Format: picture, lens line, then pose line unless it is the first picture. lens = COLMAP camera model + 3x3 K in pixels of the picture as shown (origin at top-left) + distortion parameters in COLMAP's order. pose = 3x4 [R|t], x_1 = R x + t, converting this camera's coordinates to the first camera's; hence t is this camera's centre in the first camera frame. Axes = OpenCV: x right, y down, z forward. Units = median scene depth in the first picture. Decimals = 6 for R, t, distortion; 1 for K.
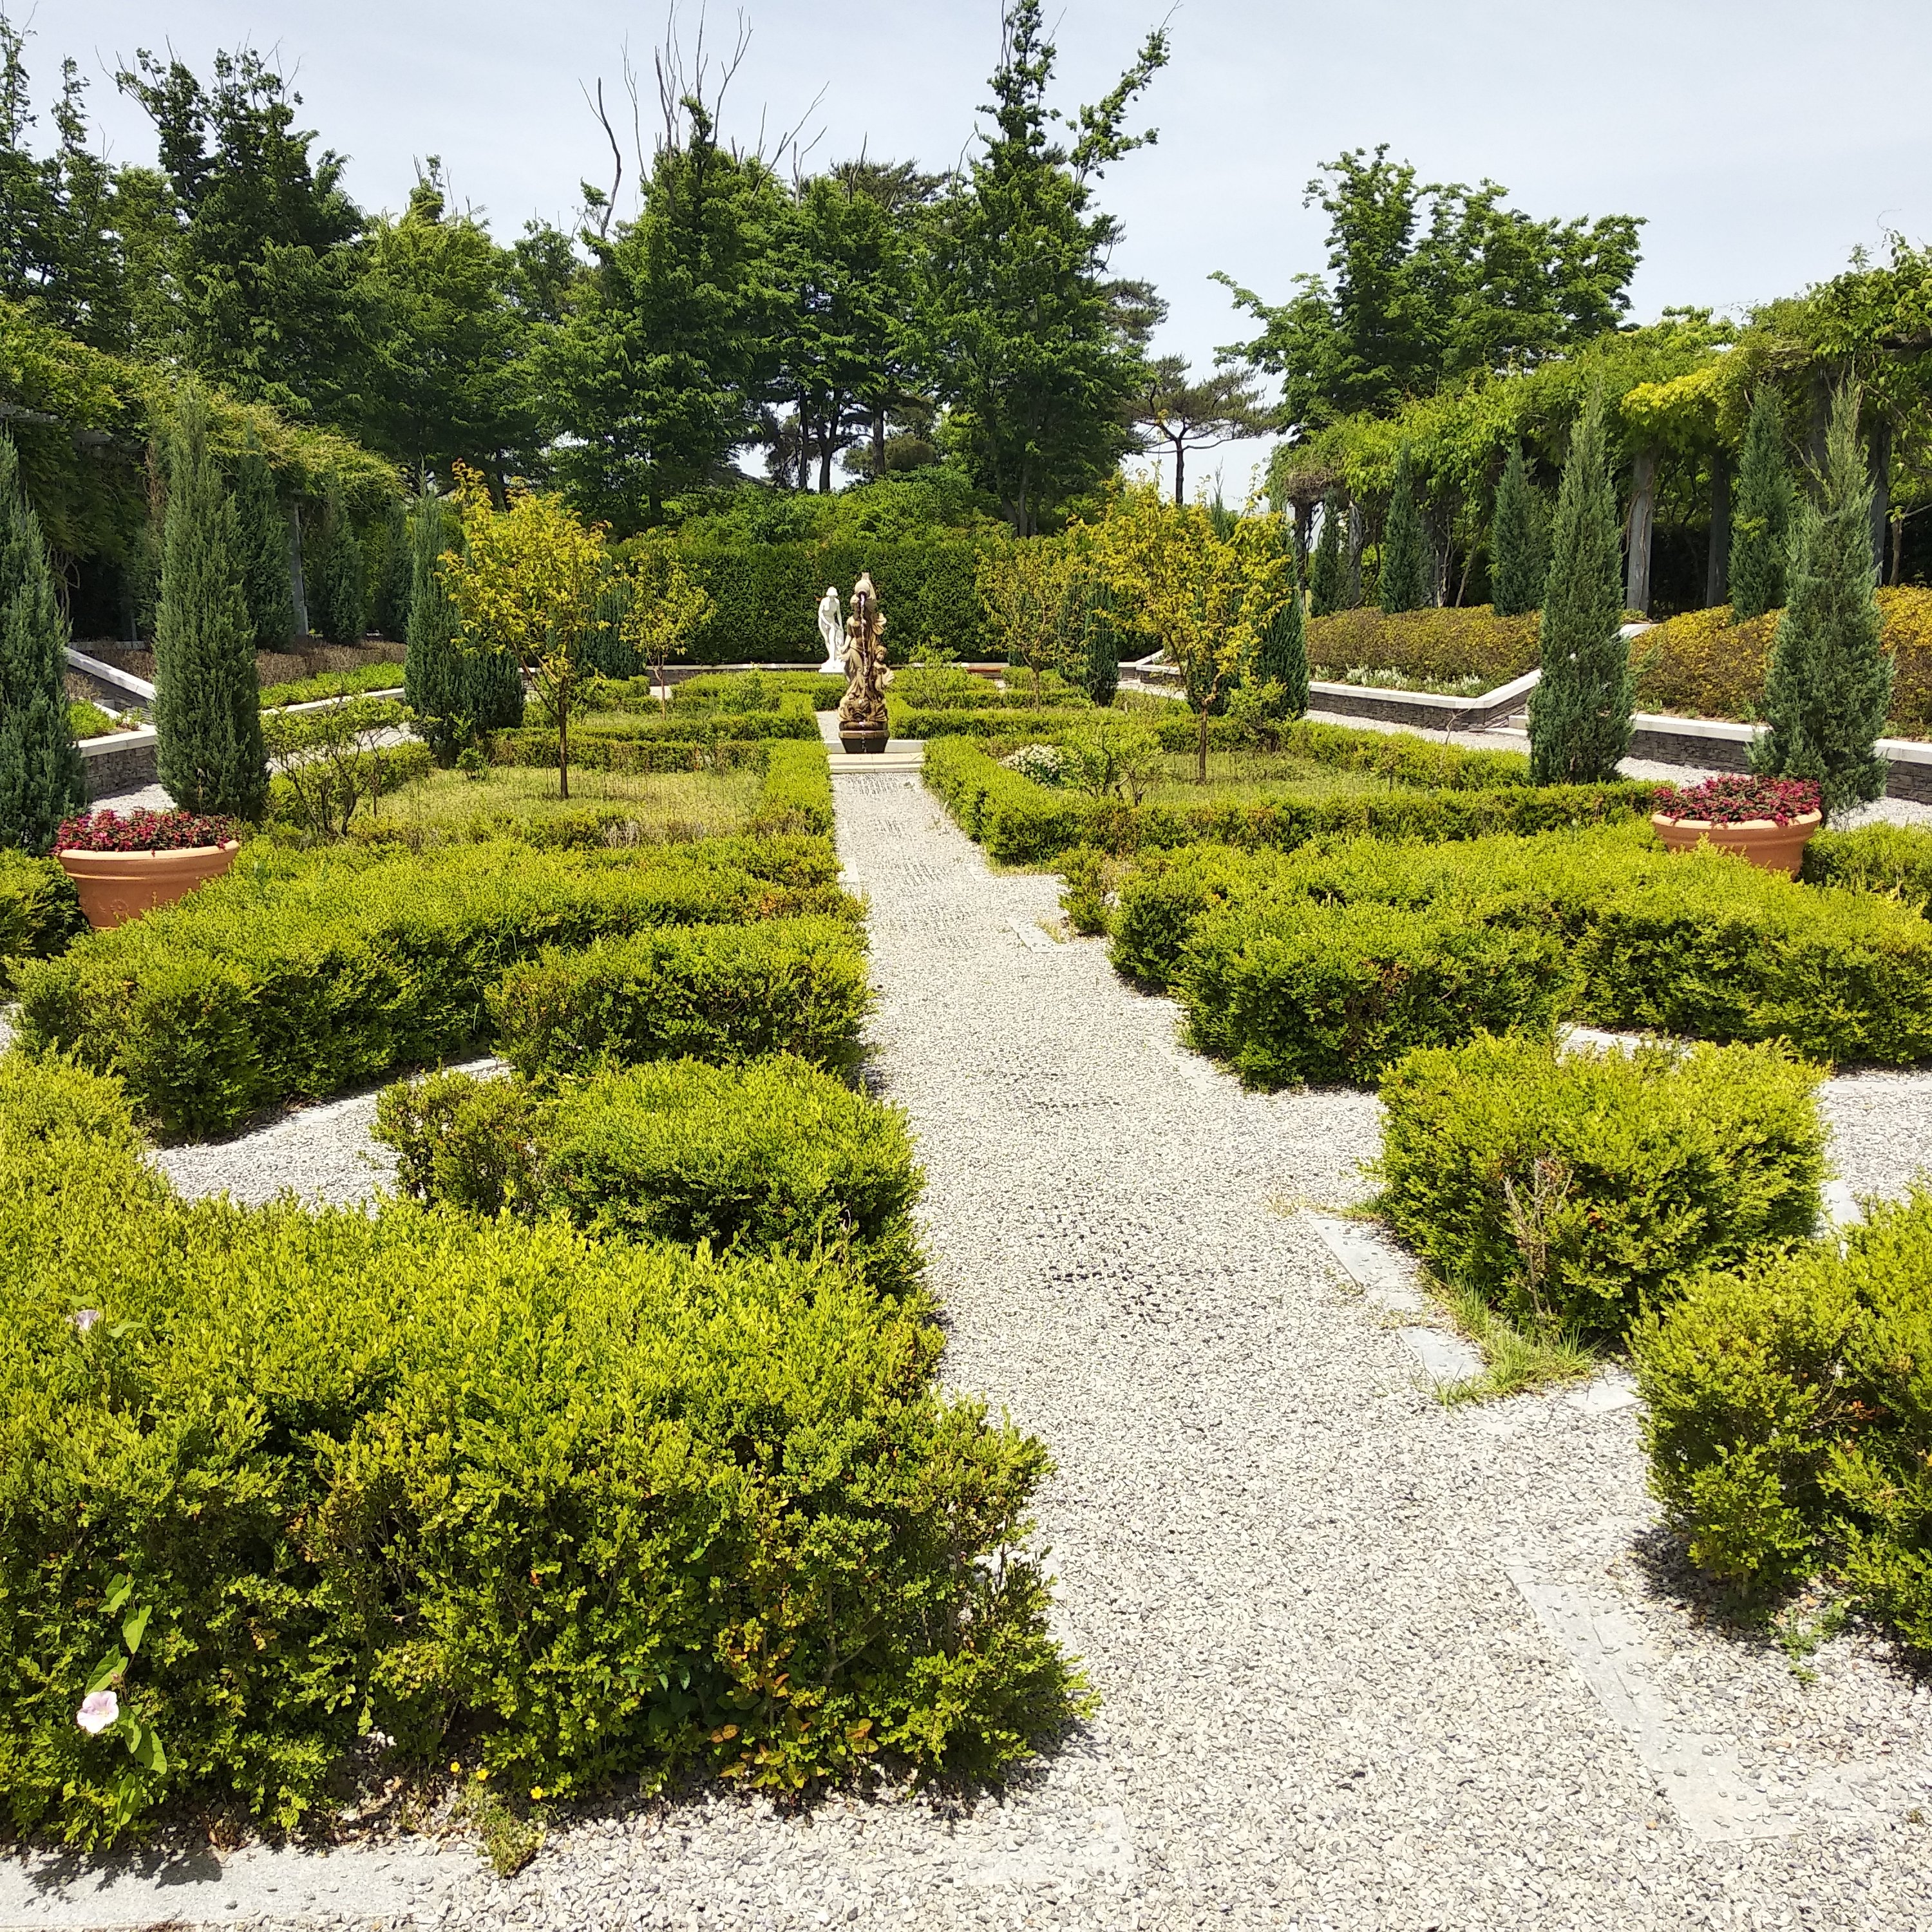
lens RADIAL K [[1955.6, 0, 907.9], [0, 1955.6, 970.3], [0, 0, 1]] dist [-0.010636, 0.275394]
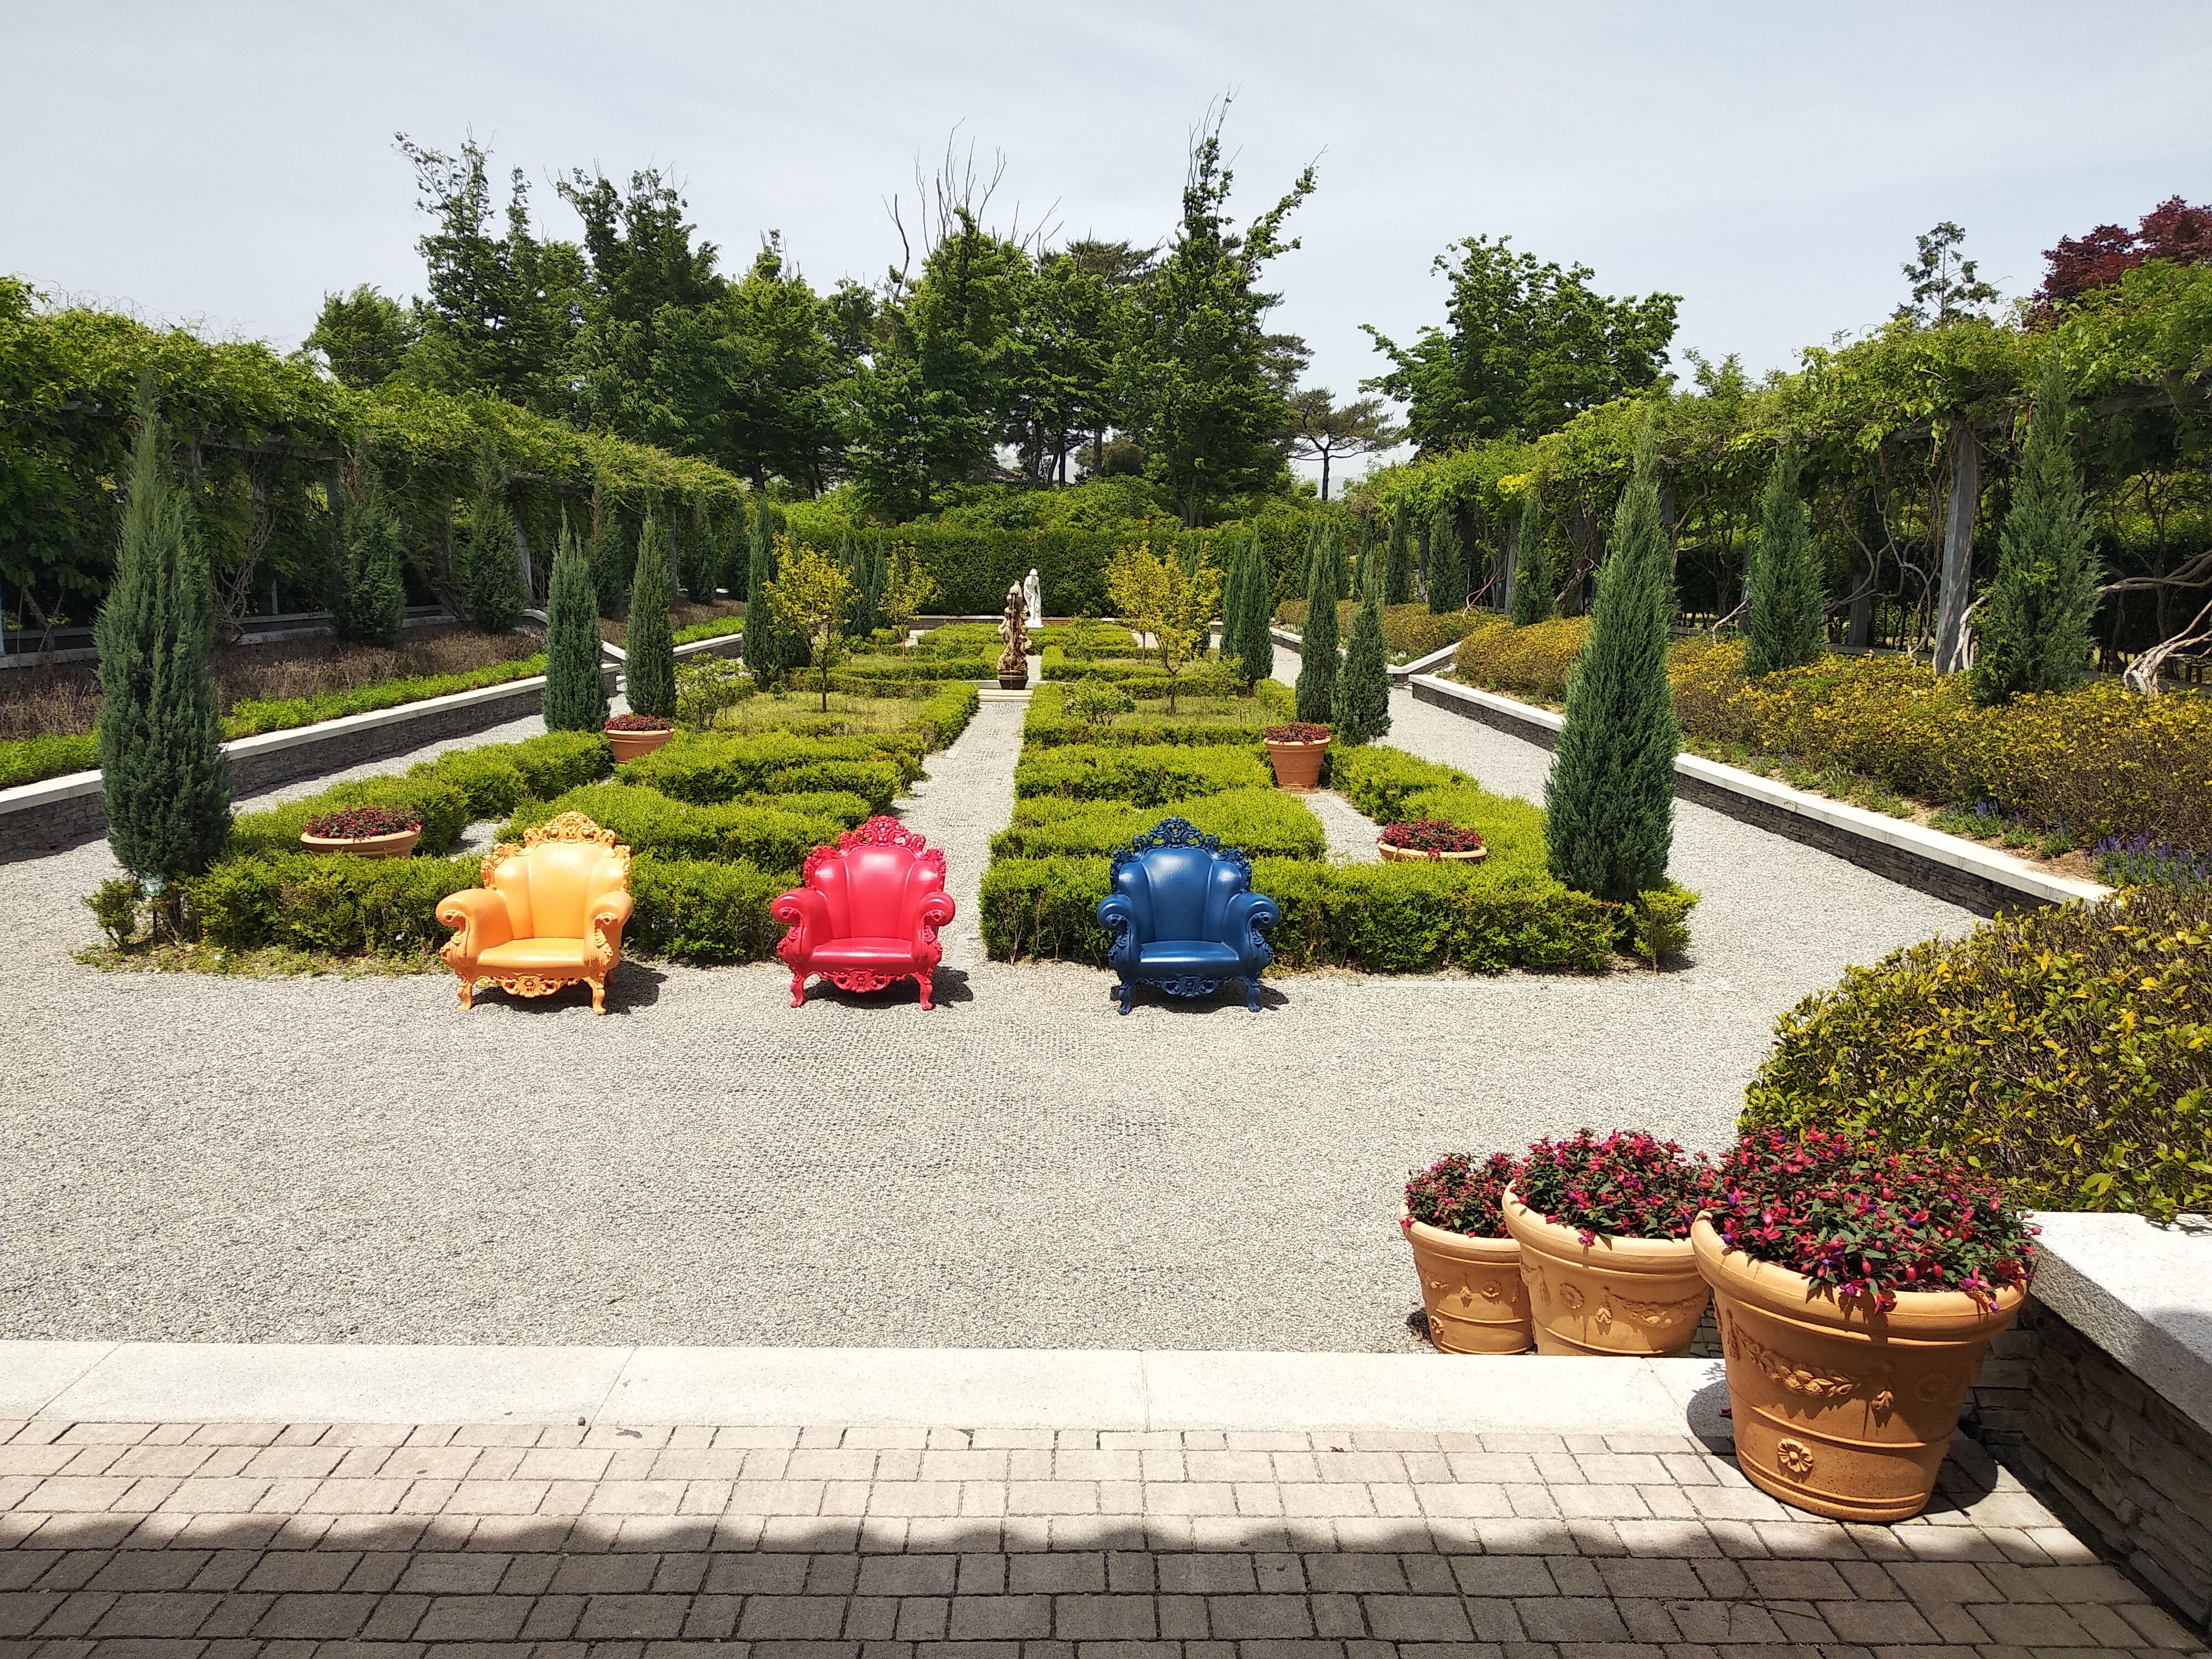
lens RADIAL K [[1680.5, 0, 1106.0], [0, 1680.5, 829.5], [0, 0, 1]] dist [0.038706, 0.000507]
pose [[0.998923, 0.032867, -0.032743, 0.040747], [-0.033433, 0.999299, -0.016869, 0.011666], [0.032166, 0.017945, 0.999321, -0.162685]]
